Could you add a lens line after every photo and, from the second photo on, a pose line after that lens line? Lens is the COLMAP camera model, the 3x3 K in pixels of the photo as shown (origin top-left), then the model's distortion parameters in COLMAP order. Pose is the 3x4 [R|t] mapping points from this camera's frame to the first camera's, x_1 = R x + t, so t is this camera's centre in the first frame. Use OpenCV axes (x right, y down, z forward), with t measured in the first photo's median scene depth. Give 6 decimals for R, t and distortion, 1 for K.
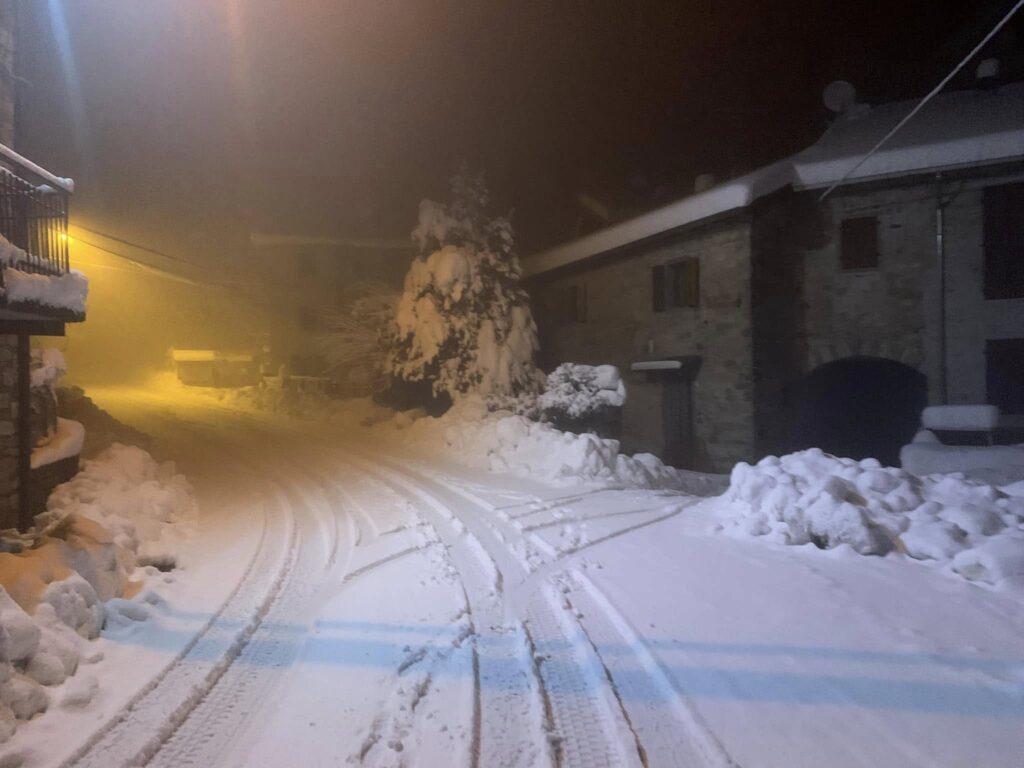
lens RADIAL K [[791.9, 0, 510.5], [0, 791.9, 373.6], [0, 0, 1]] dist [0.030153, -0.009323]
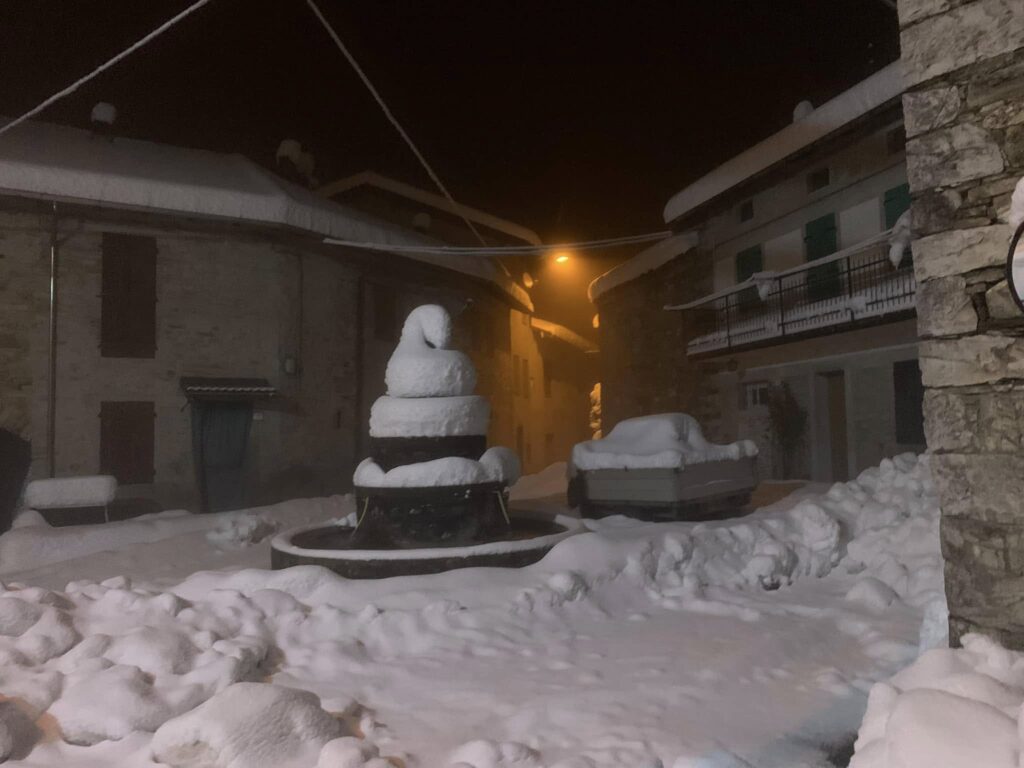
lens RADIAL K [[791.9, 0, 510.5], [0, 791.9, 373.6], [0, 0, 1]] dist [0.030153, -0.009323]
pose [[0.496483, 0.066887, 0.865466, 0.110473], [0.005418, 0.996769, -0.080143, 0.000999], [-0.868029, 0.044479, 0.494516, 0.356583]]
